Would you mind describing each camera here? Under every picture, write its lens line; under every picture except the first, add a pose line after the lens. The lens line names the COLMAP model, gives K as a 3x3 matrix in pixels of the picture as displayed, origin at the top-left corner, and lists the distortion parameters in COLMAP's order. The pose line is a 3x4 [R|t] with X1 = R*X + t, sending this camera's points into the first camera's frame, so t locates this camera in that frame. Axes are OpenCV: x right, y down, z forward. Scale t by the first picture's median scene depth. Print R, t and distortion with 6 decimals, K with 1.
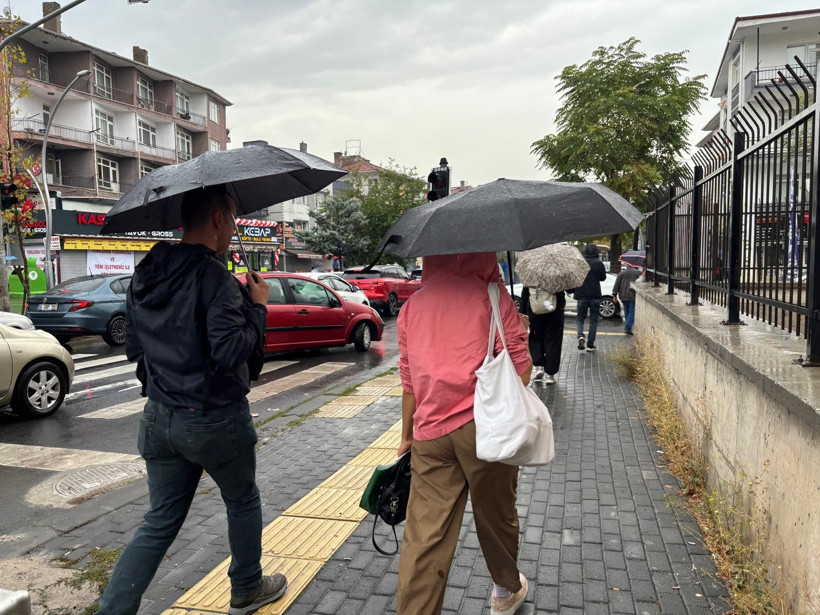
lens RADIAL K [[622.5, 0, 407.4], [0, 622.5, 320.2], [0, 0, 1]] dist [0.042535, -0.055335]
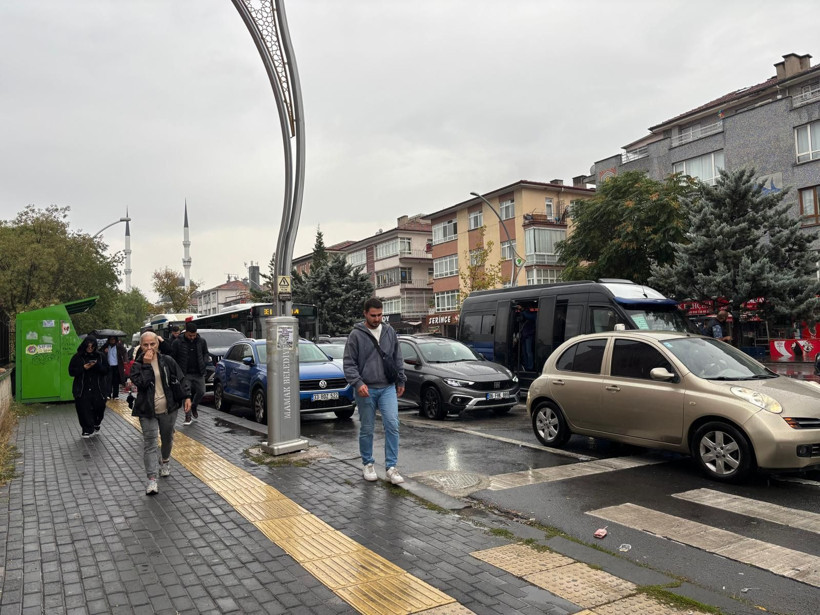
lens RADIAL K [[622.5, 0, 403.5], [0, 622.5, 306.0], [0, 0, 1]] dist [0.042535, -0.055335]
pose [[-0.692107, -0.012587, -0.721685, 0.234674], [-0.027365, 0.999587, 0.008810, -0.057118], [0.721276, 0.025846, -0.692166, 0.754763]]
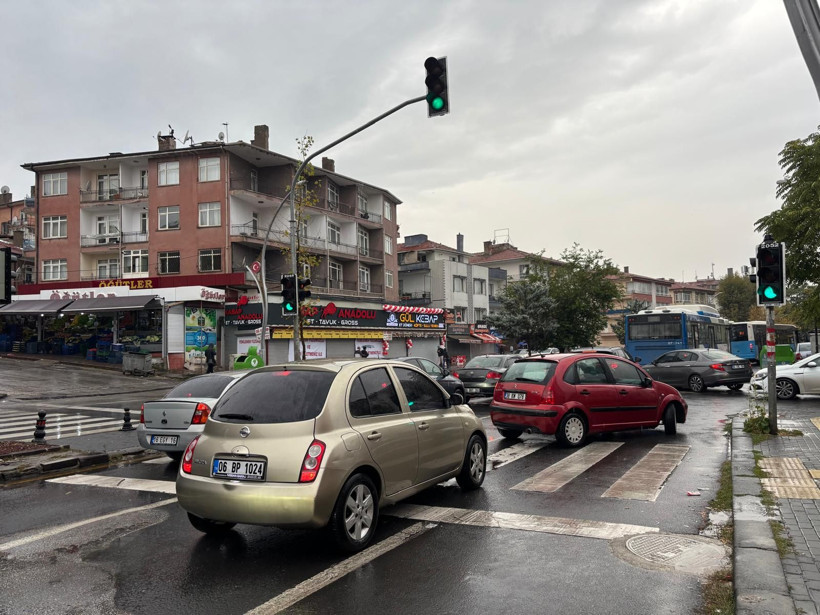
lens RADIAL K [[622.5, 0, 412.0], [0, 622.5, 320.5], [0, 0, 1]] dist [0.042535, -0.055335]
pose [[0.981273, -0.023198, -0.191222, -0.280585], [-0.003114, 0.990681, -0.136163, 0.009997], [0.192599, 0.134209, 0.972056, -0.050397]]
